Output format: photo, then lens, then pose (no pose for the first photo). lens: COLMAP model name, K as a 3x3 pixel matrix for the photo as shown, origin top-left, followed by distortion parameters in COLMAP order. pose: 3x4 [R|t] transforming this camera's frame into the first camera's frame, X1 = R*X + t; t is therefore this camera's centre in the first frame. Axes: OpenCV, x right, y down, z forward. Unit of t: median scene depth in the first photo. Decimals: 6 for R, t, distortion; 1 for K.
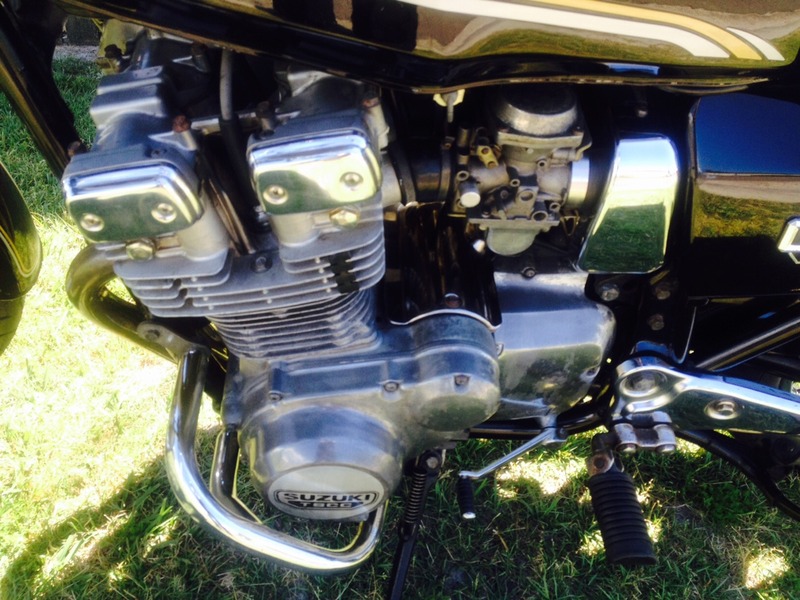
lens RADIAL K [[812.8, 0, 400.0], [0, 812.8, 300.0], [0, 0, 1]] dist [0.097778, -0.015697]
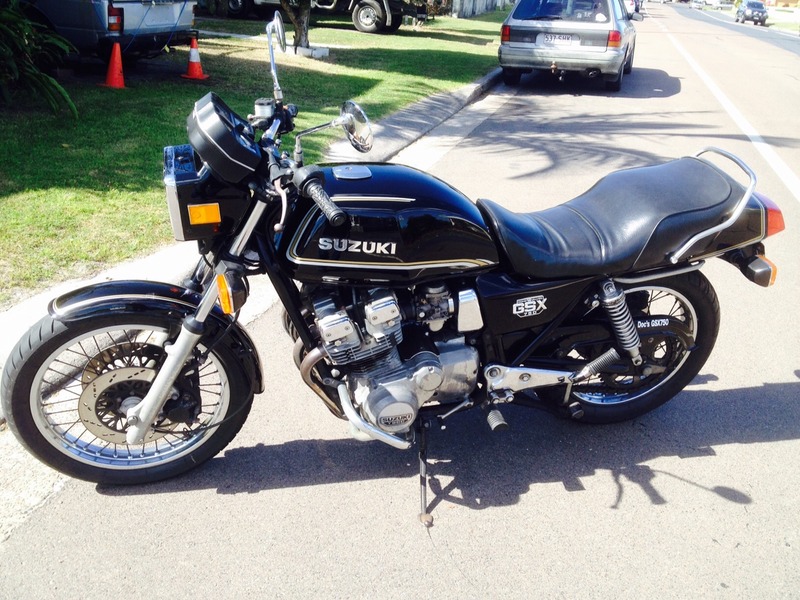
lens RADIAL K [[812.8, 0, 400.0], [0, 812.8, 300.0], [0, 0, 1]] dist [0.097778, -0.015697]
pose [[0.978511, -0.182192, 0.096547, -0.326828], [0.199629, 0.954293, -0.222427, 0.565982], [-0.051610, 0.236921, 0.970157, -2.363139]]
